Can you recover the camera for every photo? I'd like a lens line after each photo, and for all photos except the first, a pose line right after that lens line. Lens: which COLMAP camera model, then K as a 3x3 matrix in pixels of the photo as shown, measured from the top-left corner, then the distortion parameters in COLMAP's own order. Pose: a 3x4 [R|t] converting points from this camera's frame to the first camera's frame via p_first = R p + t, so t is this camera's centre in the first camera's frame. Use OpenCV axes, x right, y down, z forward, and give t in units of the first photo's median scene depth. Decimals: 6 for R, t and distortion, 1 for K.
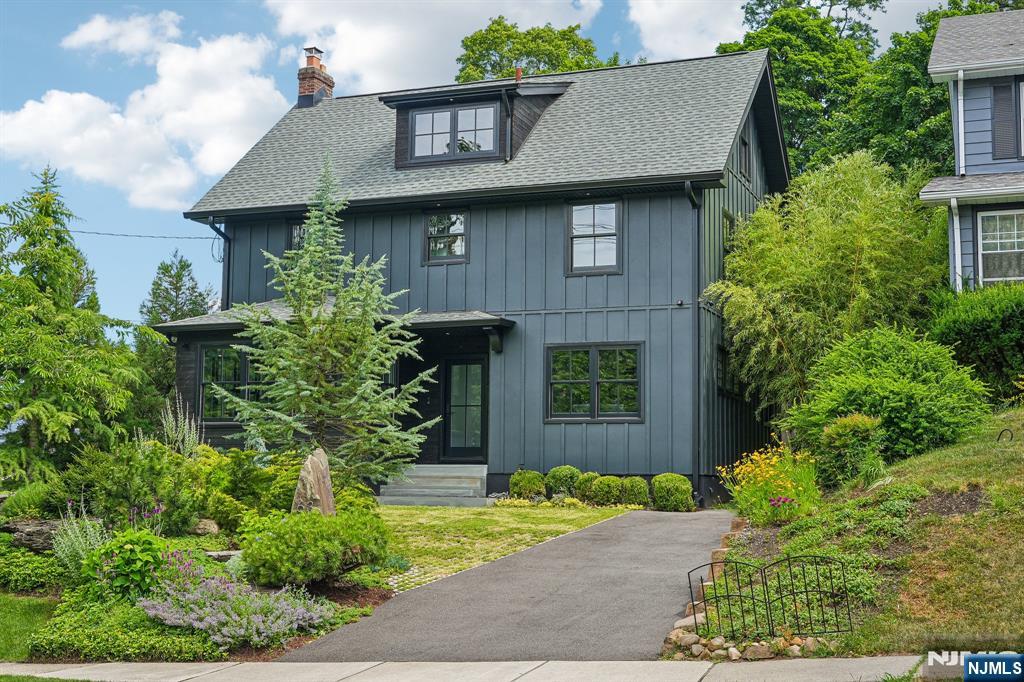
lens RADIAL K [[1275.7, 0, 511.8], [0, 1275.7, 335.4], [0, 0, 1]] dist [-0.005385, 0.000000]
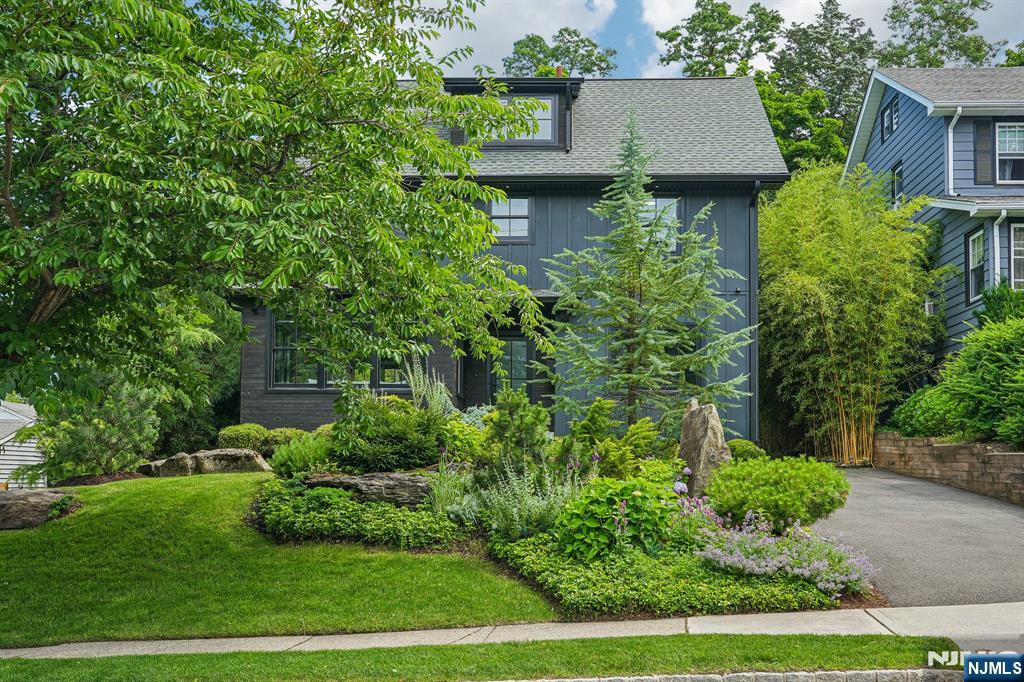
lens RADIAL K [[1086.6, 0, 513.0], [0, 1086.6, 347.9], [0, 0, 1]] dist [0.003451, 0.000000]
pose [[0.948740, 0.036255, 0.313972, -0.358808], [-0.036791, 0.999314, -0.004221, 0.037768], [-0.313909, -0.007547, 0.949423, 0.158141]]
